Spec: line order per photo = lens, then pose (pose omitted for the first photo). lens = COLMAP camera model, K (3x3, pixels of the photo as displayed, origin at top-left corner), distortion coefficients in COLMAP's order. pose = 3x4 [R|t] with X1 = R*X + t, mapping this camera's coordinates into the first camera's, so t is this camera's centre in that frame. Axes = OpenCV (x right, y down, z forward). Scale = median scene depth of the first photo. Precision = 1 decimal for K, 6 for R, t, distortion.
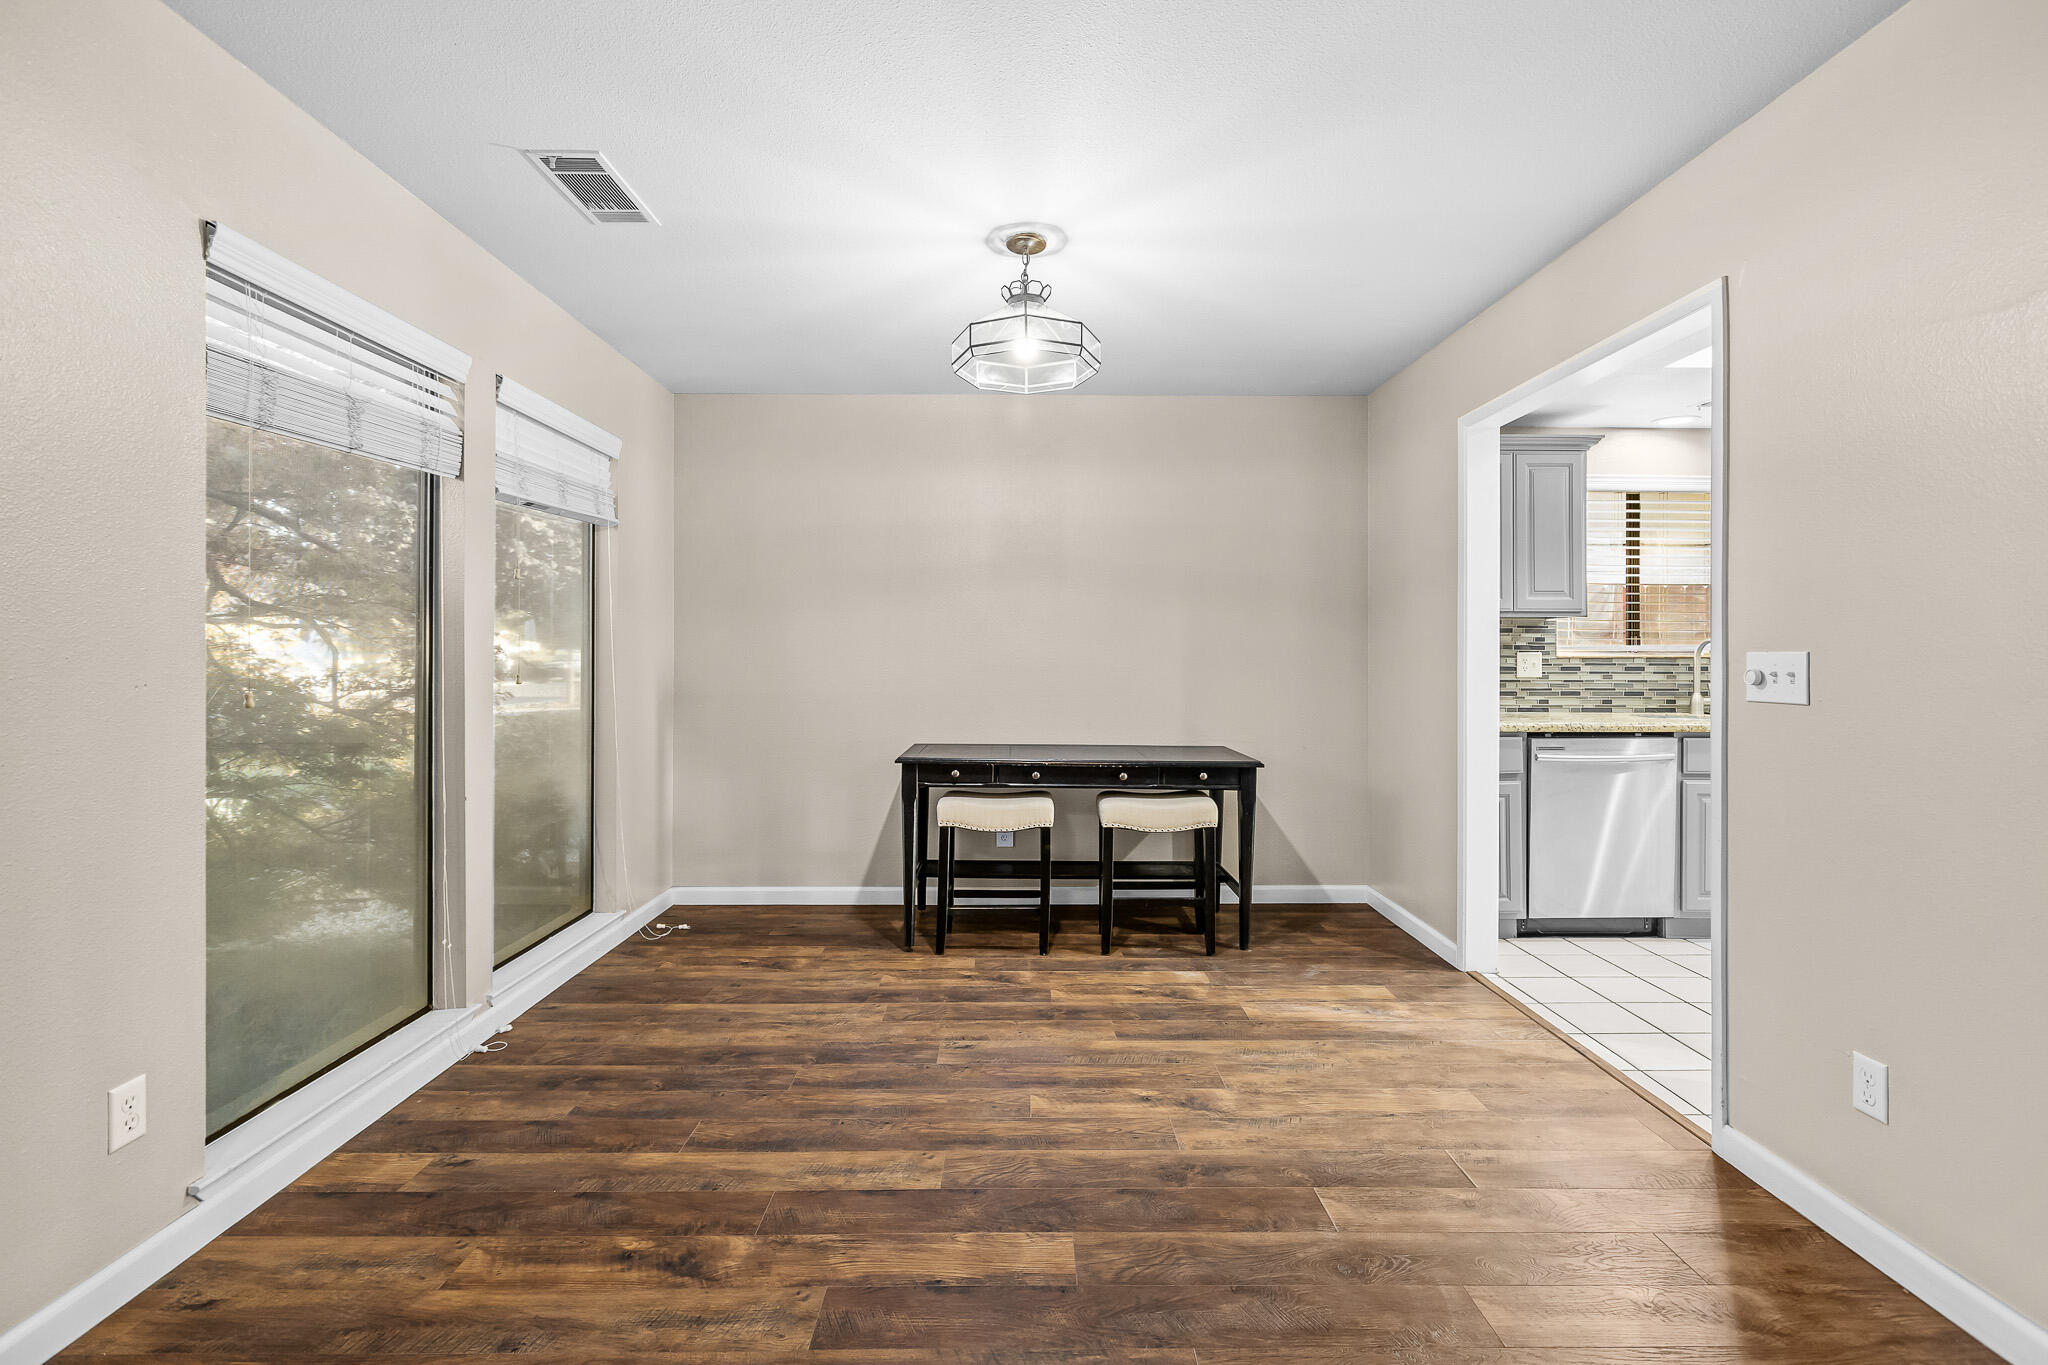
lens RADIAL K [[907.1, 0, 1007.6], [0, 907.1, 643.9], [0, 0, 1]] dist [-0.004576, -0.000583]
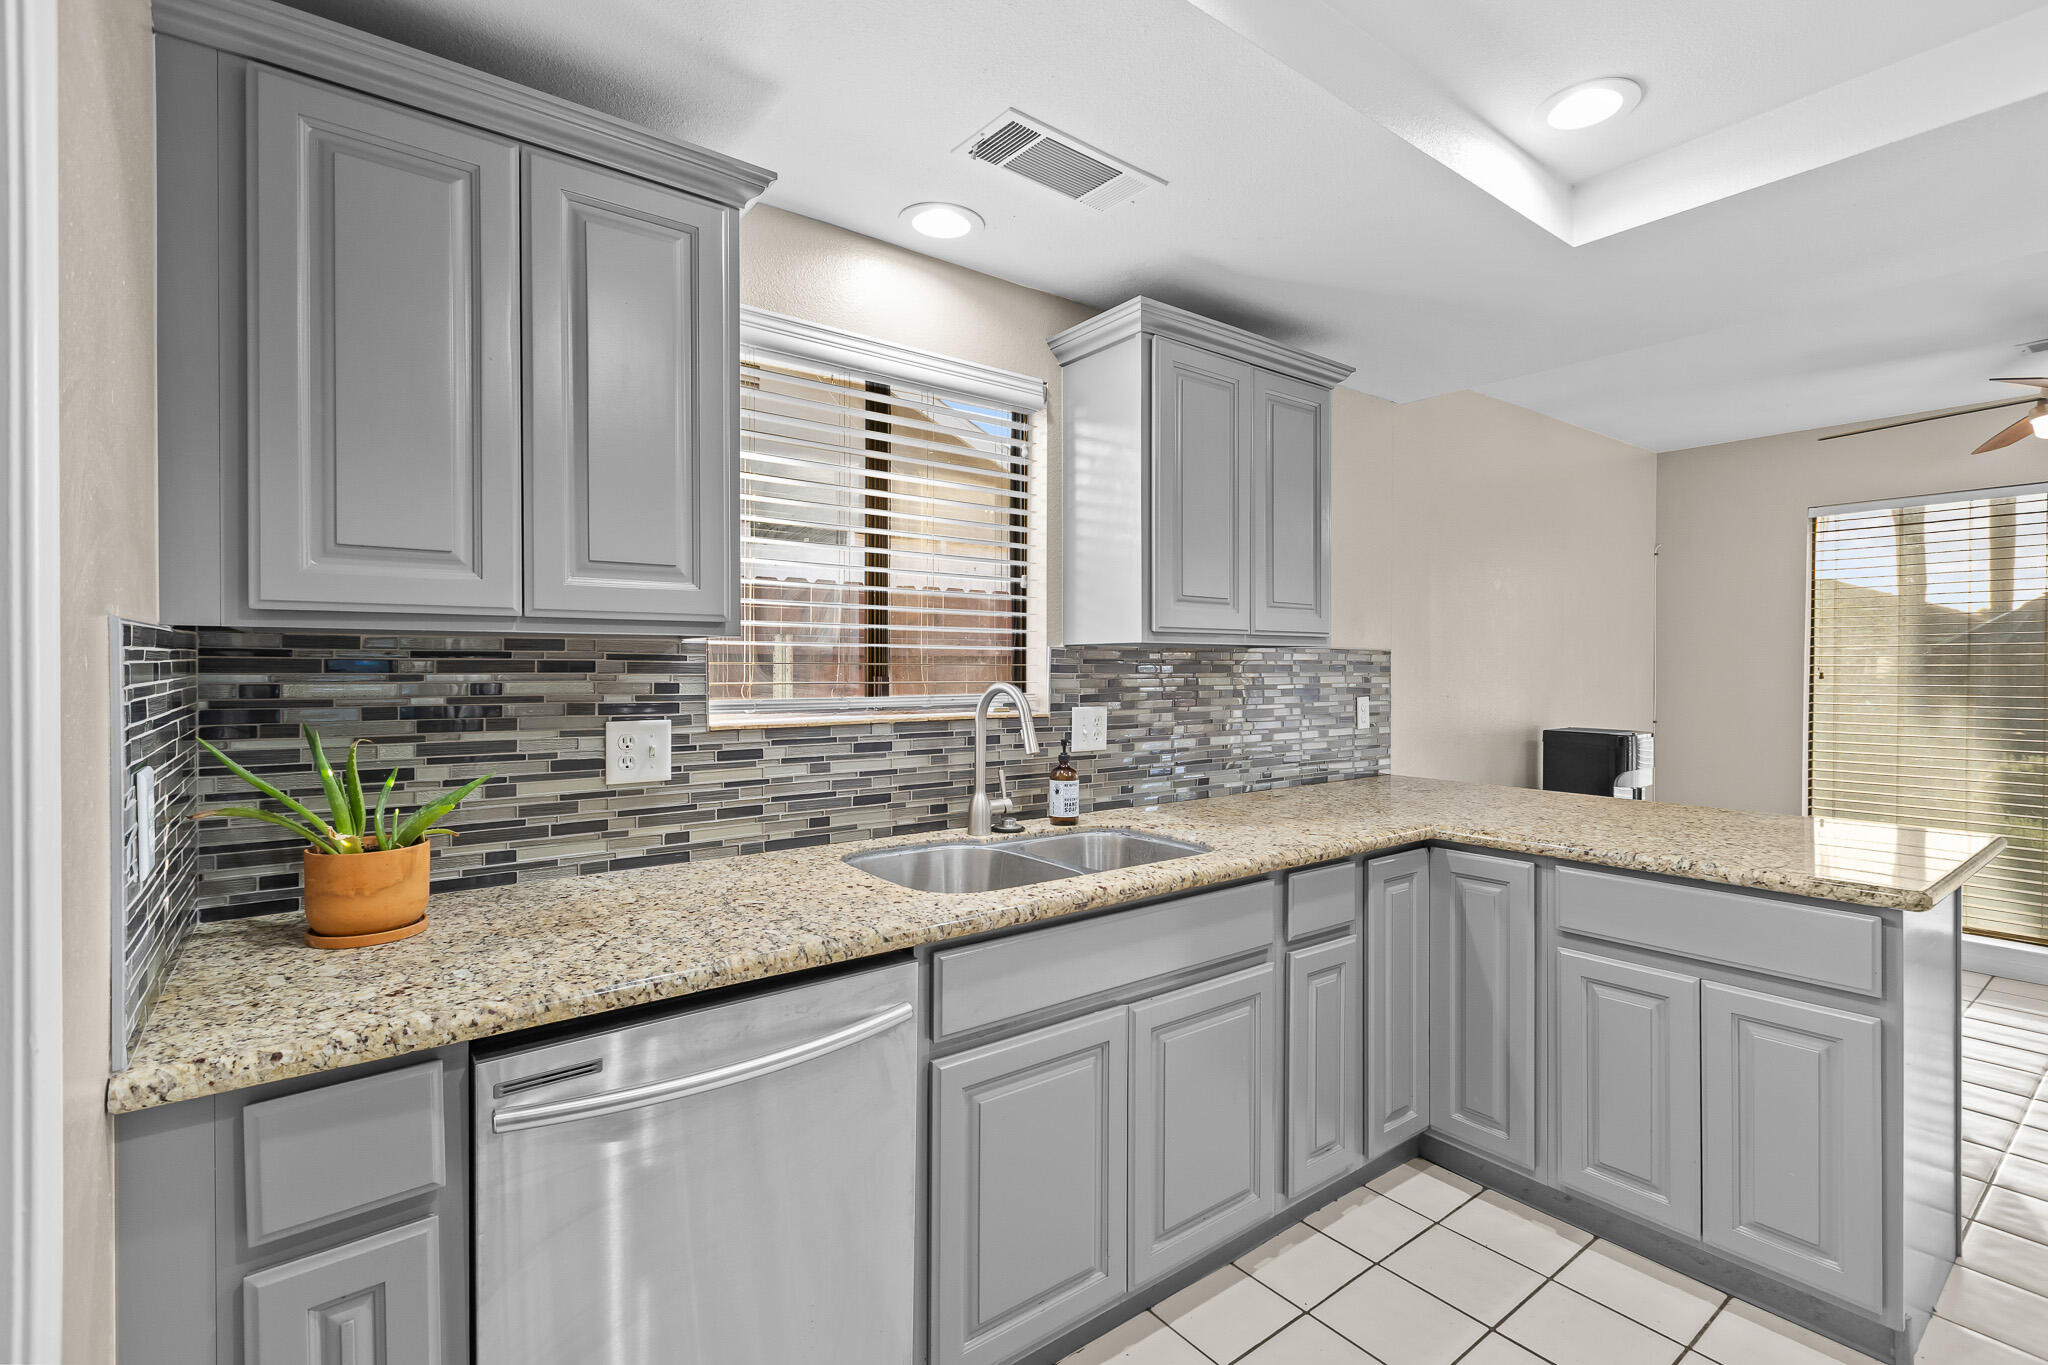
lens RADIAL K [[921.0, 0, 1024.5], [0, 921.0, 668.2], [0, 0, 1]] dist [0.000844, 0.000502]
pose [[0.788189, -0.001262, 0.615431, 0.458297], [-0.005131, 0.999950, 0.008623, -0.018383], [-0.615411, -0.009954, 0.788143, 0.570897]]
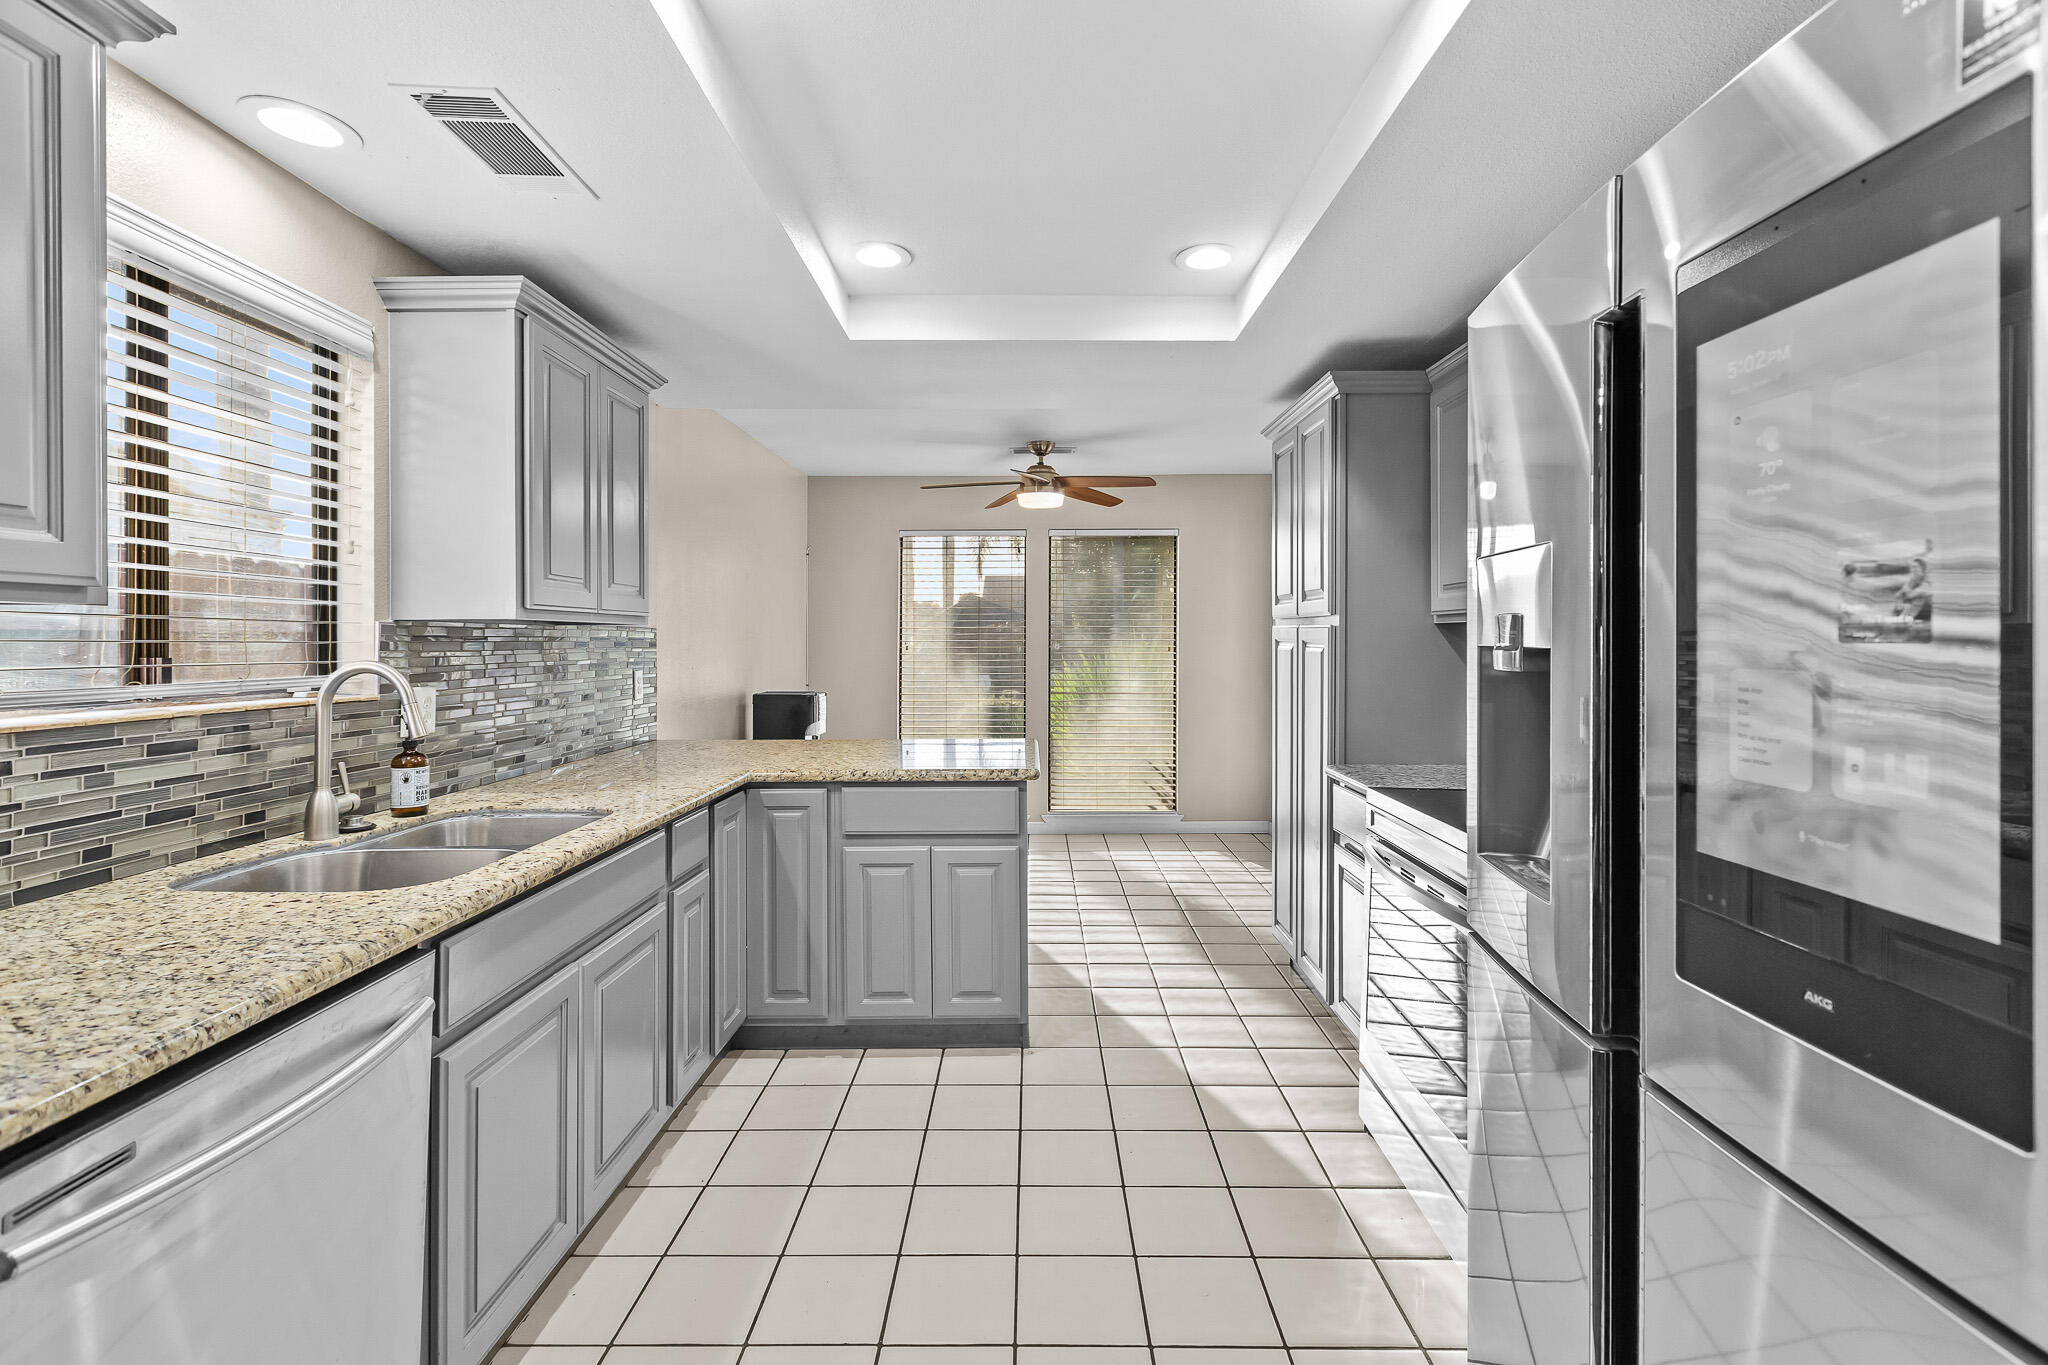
lens RADIAL K [[916.8, 0, 1028.1], [0, 916.8, 638.8], [0, 0, 1]] dist [0.001859, 0.000323]
pose [[-0.006854, 0.002213, 0.999974, 0.313901], [-0.004931, 0.999985, -0.002247, -0.017936], [-0.999964, -0.004947, -0.006843, 0.652653]]
